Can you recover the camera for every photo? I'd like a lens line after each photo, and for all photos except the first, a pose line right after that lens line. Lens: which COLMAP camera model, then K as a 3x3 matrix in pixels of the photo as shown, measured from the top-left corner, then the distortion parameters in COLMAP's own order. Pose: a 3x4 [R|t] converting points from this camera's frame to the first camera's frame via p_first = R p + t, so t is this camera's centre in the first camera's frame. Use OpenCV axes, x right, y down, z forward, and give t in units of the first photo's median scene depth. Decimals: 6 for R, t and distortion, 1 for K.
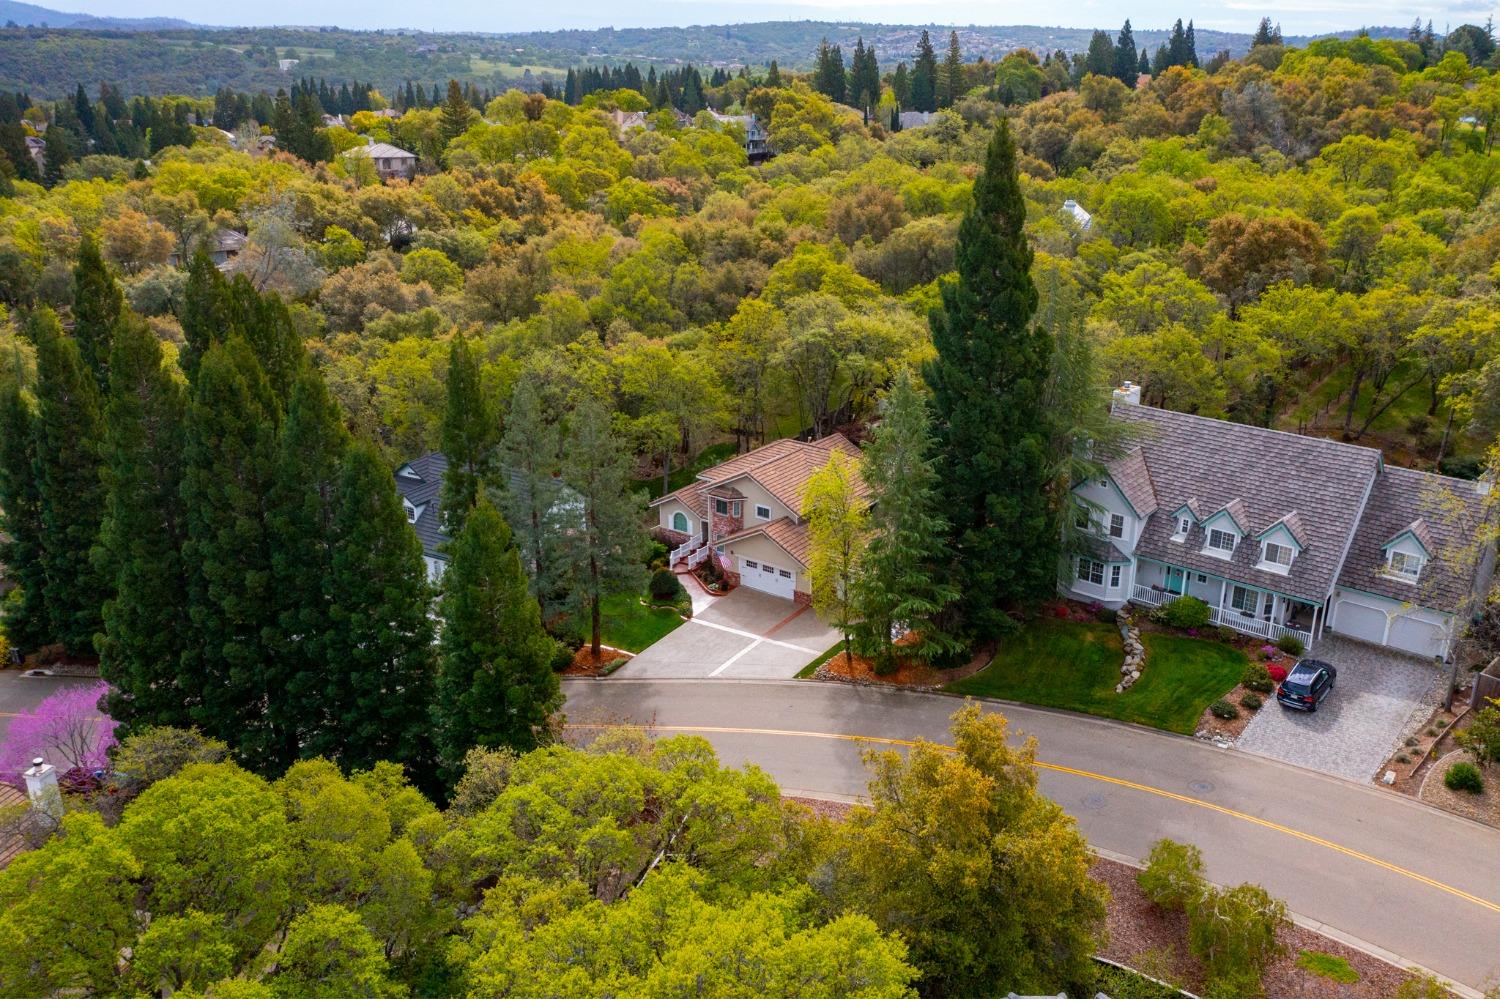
lens RADIAL K [[1214.3, 0, 750.0], [0, 1214.3, 499.5], [0, 0, 1]] dist [-0.006693, -0.001730]
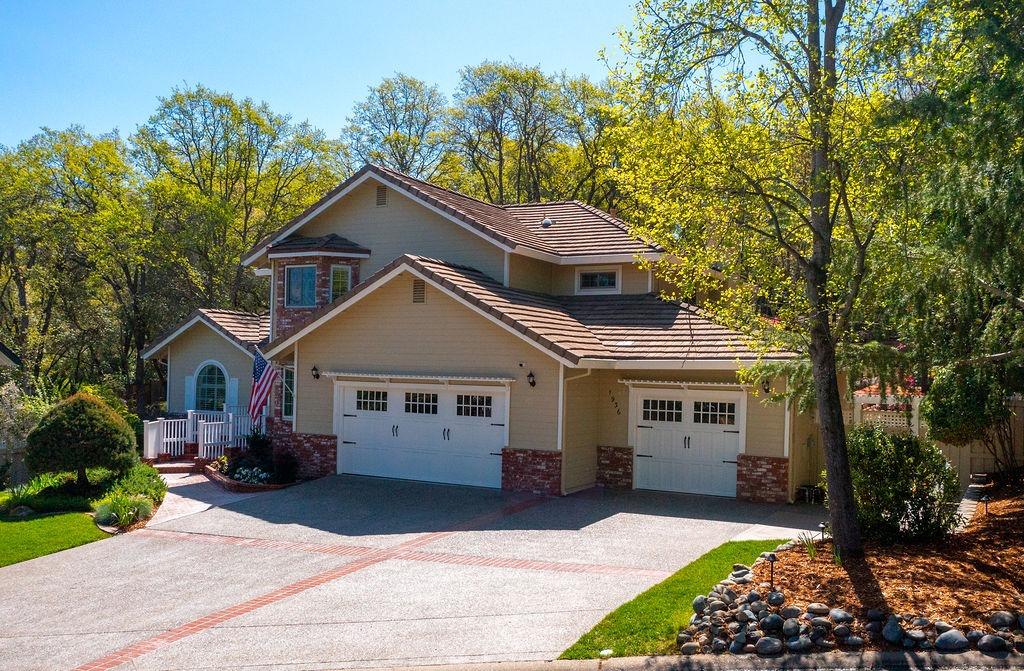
lens RADIAL K [[876.0, 0, 544.3], [0, 876.0, 373.5], [0, 0, 1]] dist [-0.000433, 0.000321]
pose [[0.989288, 0.029600, 0.142942, 0.013649], [0.022218, 0.937283, -0.347861, 0.131319], [-0.144274, 0.347310, 0.926585, 0.766235]]
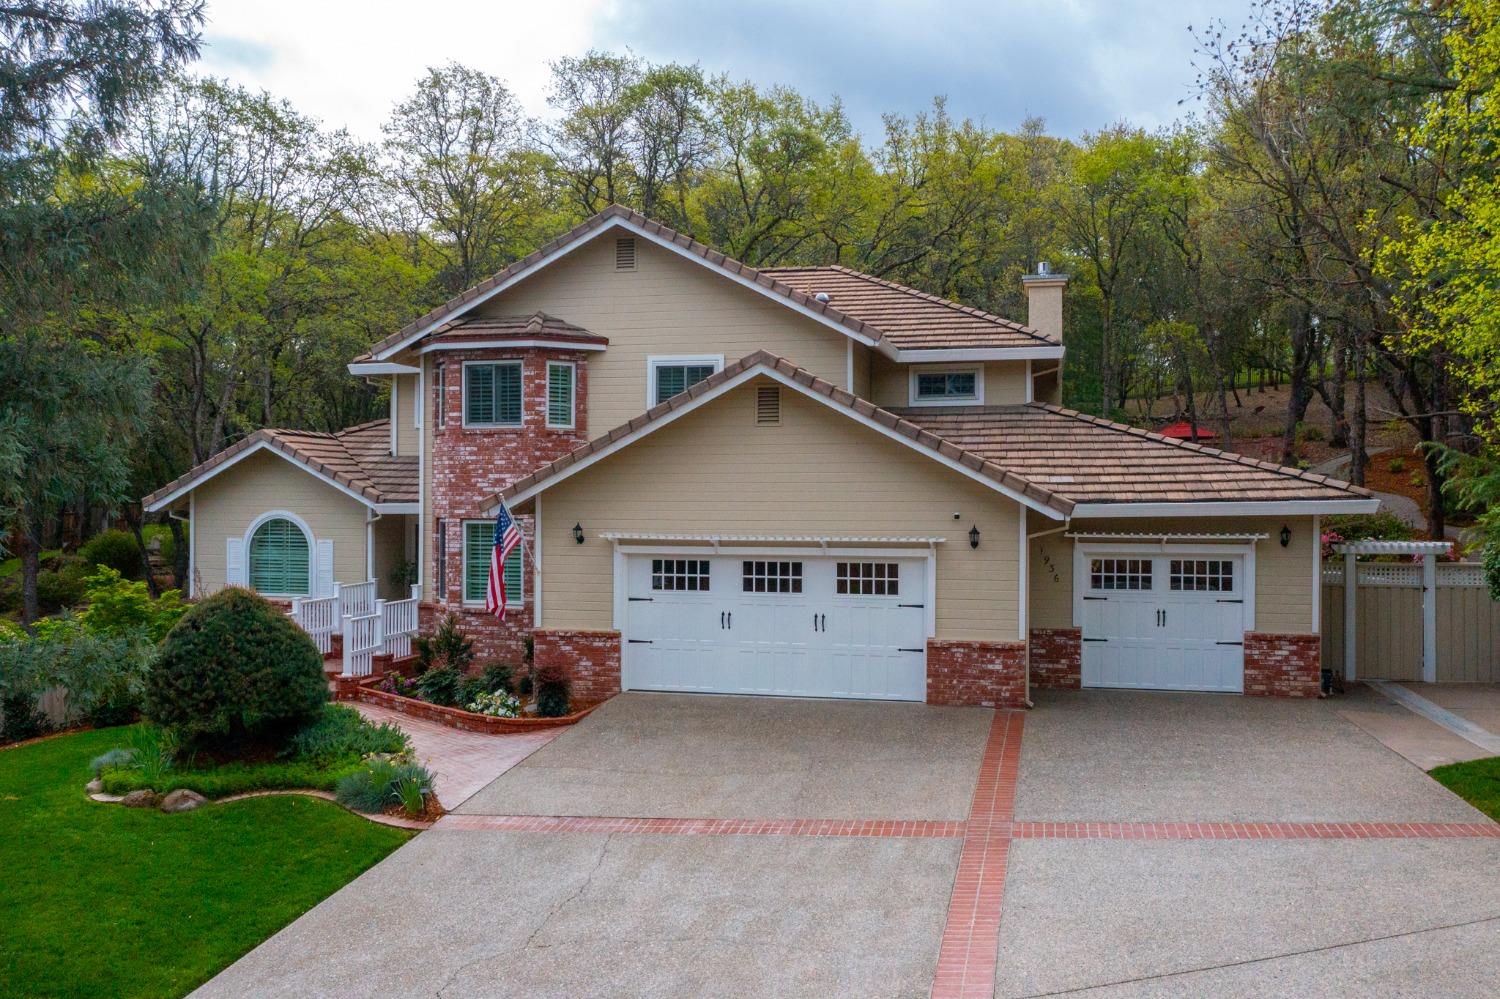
lens RADIAL K [[1214.3, 0, 750.0], [0, 1214.3, 499.5], [0, 0, 1]] dist [-0.006693, -0.001730]
pose [[0.922890, 0.004629, 0.385037, -0.070044], [0.130961, 0.936547, -0.325160, 0.112373], [-0.362110, 0.350512, 0.863723, 0.804290]]
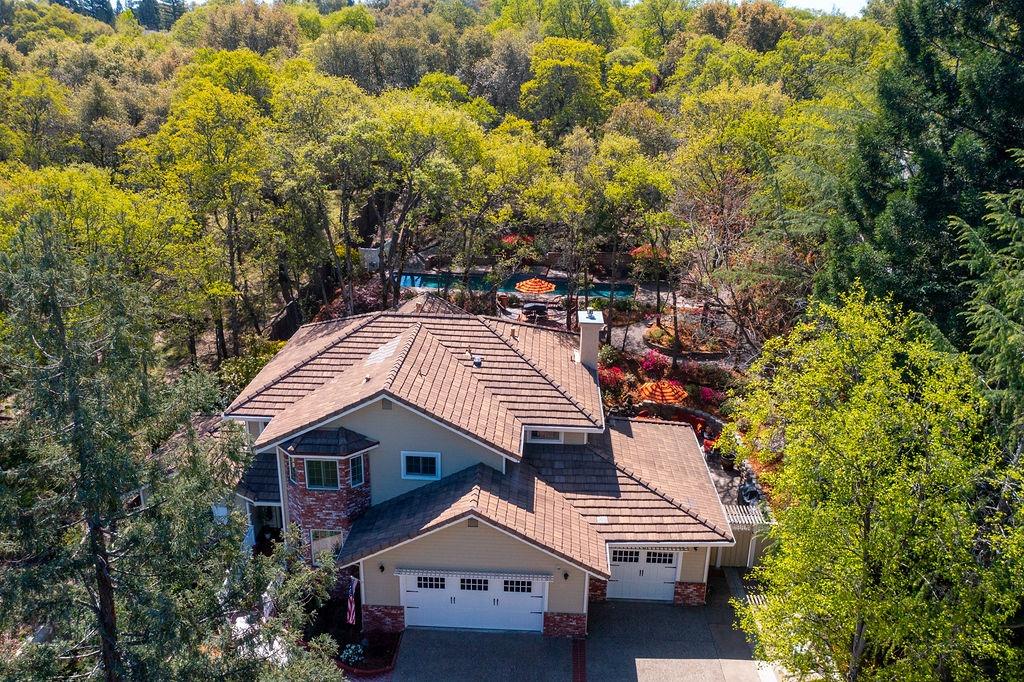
lens RADIAL K [[823.9, 0, 501.6], [0, 823.9, 343.7], [0, 0, 1]] dist [-0.004389, -0.002970]
pose [[0.838643, -0.174643, 0.515924, -0.122802], [0.178029, 0.983068, 0.043385, -0.045368], [-0.514766, 0.055465, 0.855535, 0.709969]]
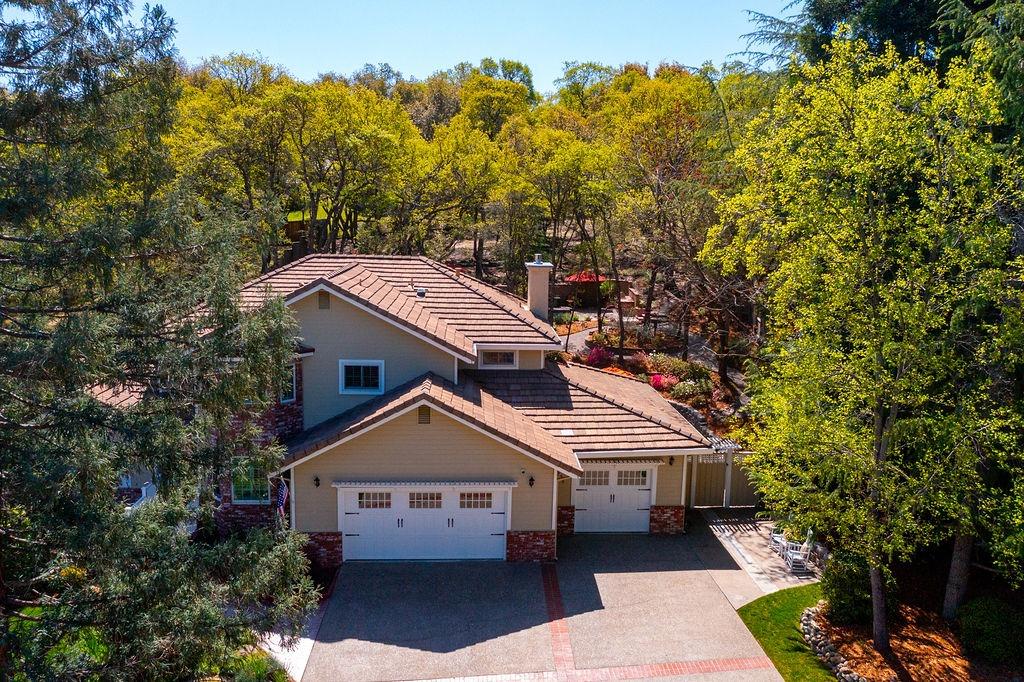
lens RADIAL K [[823.9, 0, 501.6], [0, 823.9, 343.7], [0, 0, 1]] dist [-0.004389, -0.002970]
pose [[0.780084, -0.086545, 0.619660, -0.129289], [0.202975, 0.971829, -0.119792, 0.044317], [-0.591836, 0.219223, 0.775675, 0.753155]]
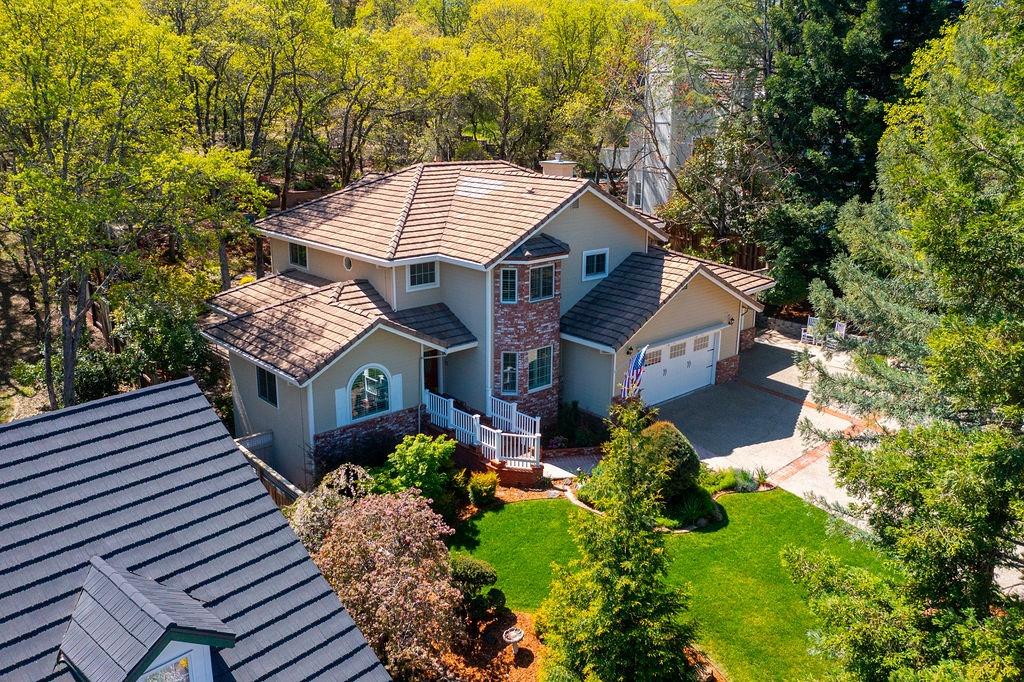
lens RADIAL K [[823.9, 0, 501.6], [0, 823.9, 343.7], [0, 0, 1]] dist [-0.004389, -0.002970]
pose [[0.185901, -0.248750, 0.950560, -0.326292], [0.338837, 0.924310, 0.175614, -0.031521], [-0.922296, 0.289438, 0.256116, 0.968638]]
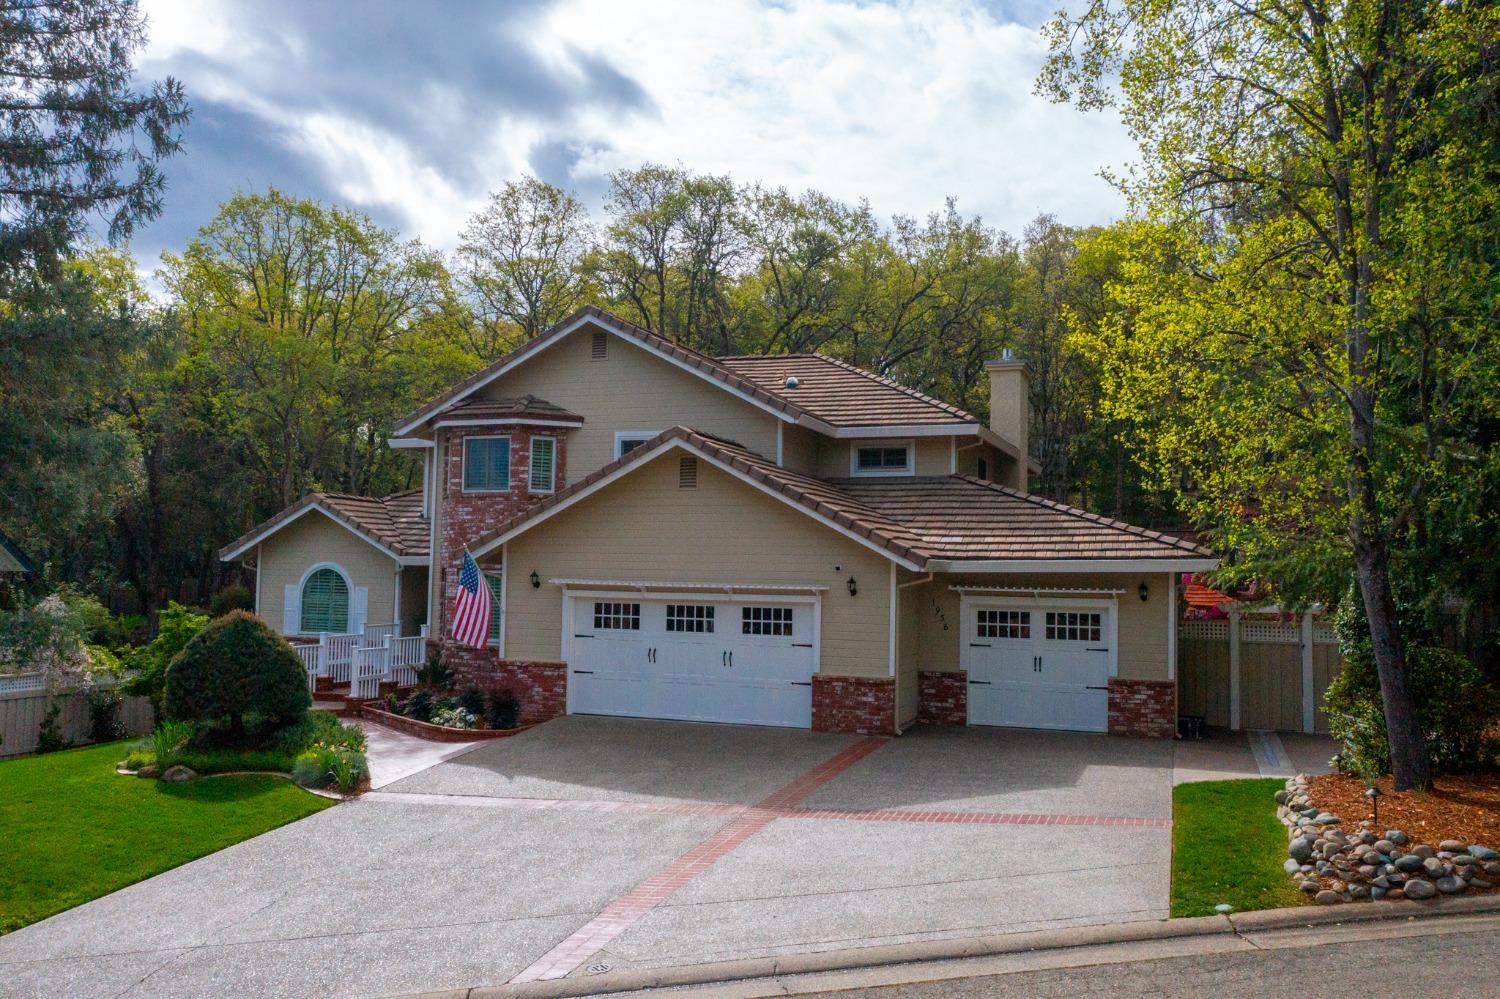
lens RADIAL K [[1206.9, 0, 734.7], [0, 1206.9, 503.4], [0, 0, 1]] dist [-0.004389, -0.002970]
pose [[0.965448, 0.037658, 0.257862, -0.040649], [0.070525, 0.914822, -0.397651, 0.133724], [-0.250872, 0.402097, 0.880557, 0.761873]]
